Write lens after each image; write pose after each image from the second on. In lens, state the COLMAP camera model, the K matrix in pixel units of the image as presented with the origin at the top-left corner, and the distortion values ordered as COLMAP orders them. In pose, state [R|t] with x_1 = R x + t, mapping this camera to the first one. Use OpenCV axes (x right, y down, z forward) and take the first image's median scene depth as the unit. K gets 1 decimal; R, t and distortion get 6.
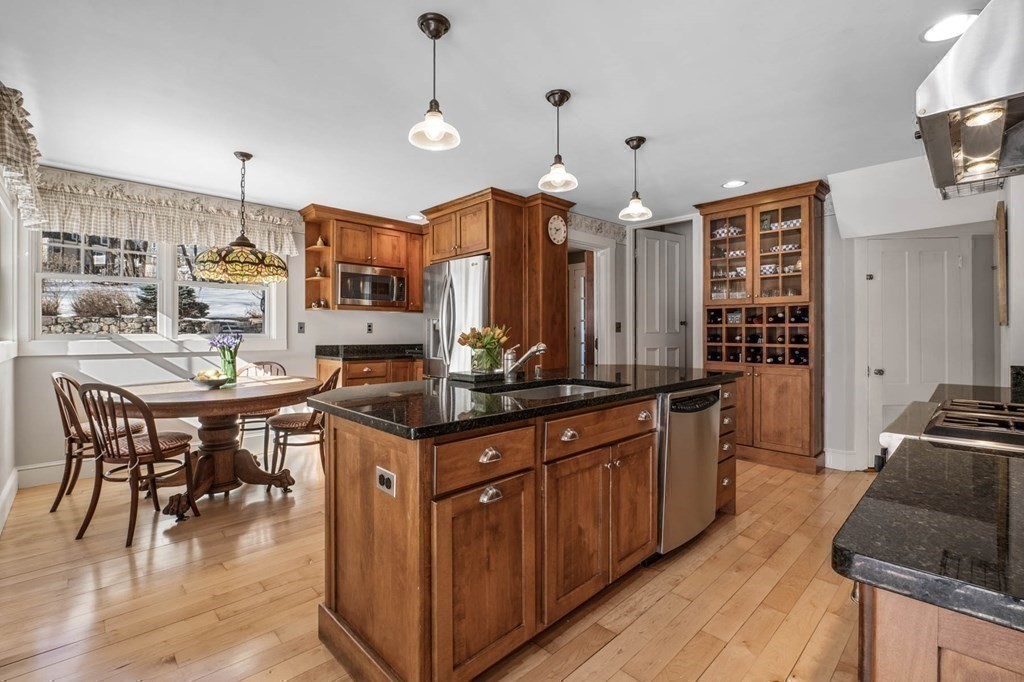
lens RADIAL K [[450.2, 0, 506.2], [0, 450.2, 331.4], [0, 0, 1]] dist [-0.008768, 0.001762]
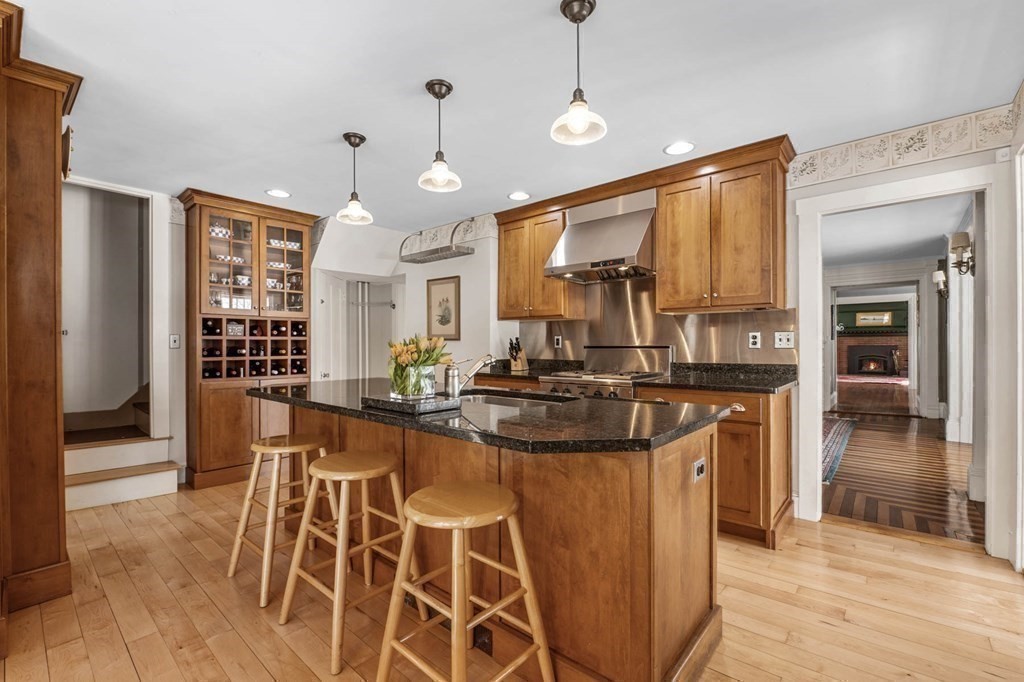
lens RADIAL K [[450.2, 0, 509.0], [0, 450.2, 343.1], [0, 0, 1]] dist [-0.008768, 0.001762]
pose [[-0.099199, 0.003050, 0.995063, -0.481787], [0.004102, 0.999988, -0.002656, 0.002525], [-0.995059, 0.003818, -0.099211, 0.560159]]
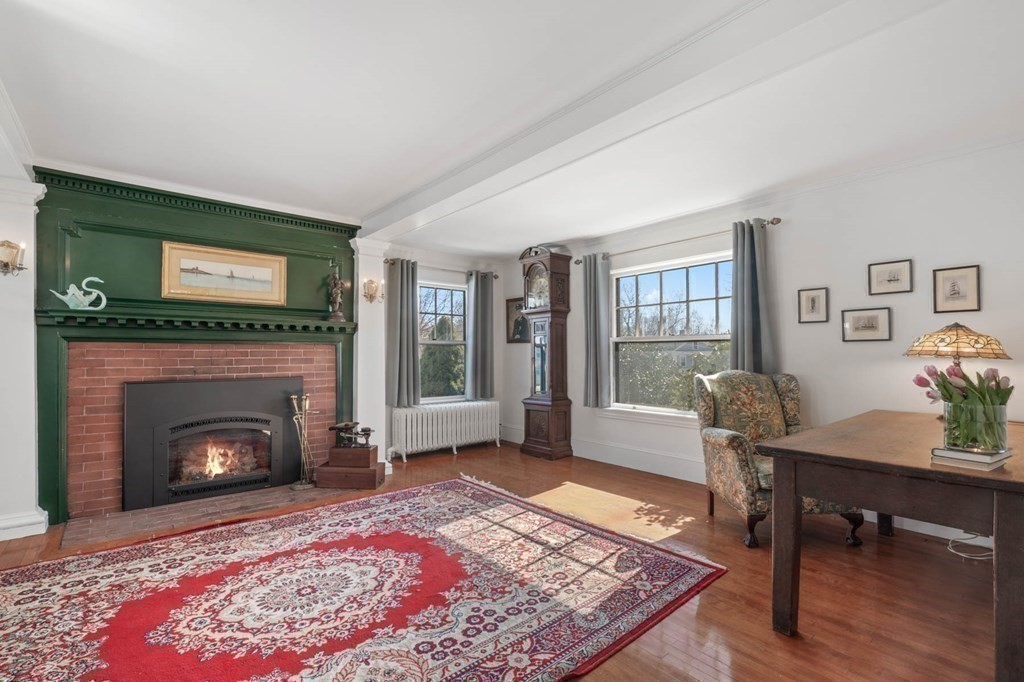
lens RADIAL K [[450.2, 0, 512.1], [0, 450.2, 348.8], [0, 0, 1]] dist [-0.008768, 0.001762]
pose [[-0.999182, 0.002606, 0.040359, 2.134910], [0.001941, 0.999862, -0.016502, -0.021352], [-0.040396, -0.016411, -0.999049, -1.763558]]
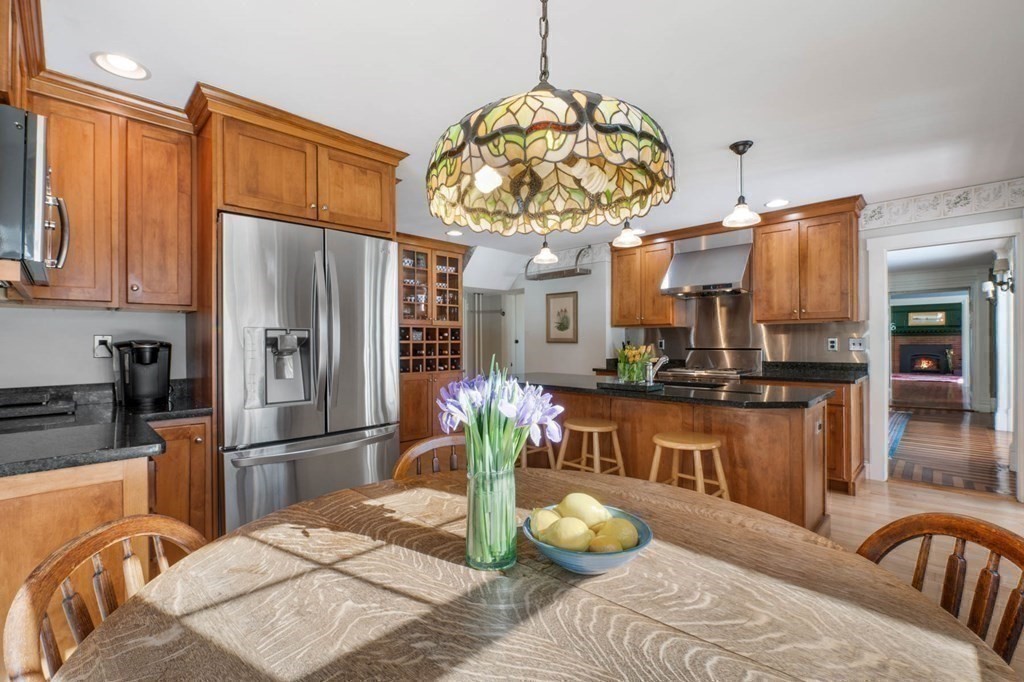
lens RADIAL K [[450.2, 0, 508.1], [0, 450.2, 339.5], [0, 0, 1]] dist [-0.008768, 0.001762]
pose [[-0.031415, 0.005986, 0.999488, -0.745904], [0.004783, 0.999972, -0.005838, -0.011643], [-0.999495, 0.004597, -0.031443, 0.830045]]
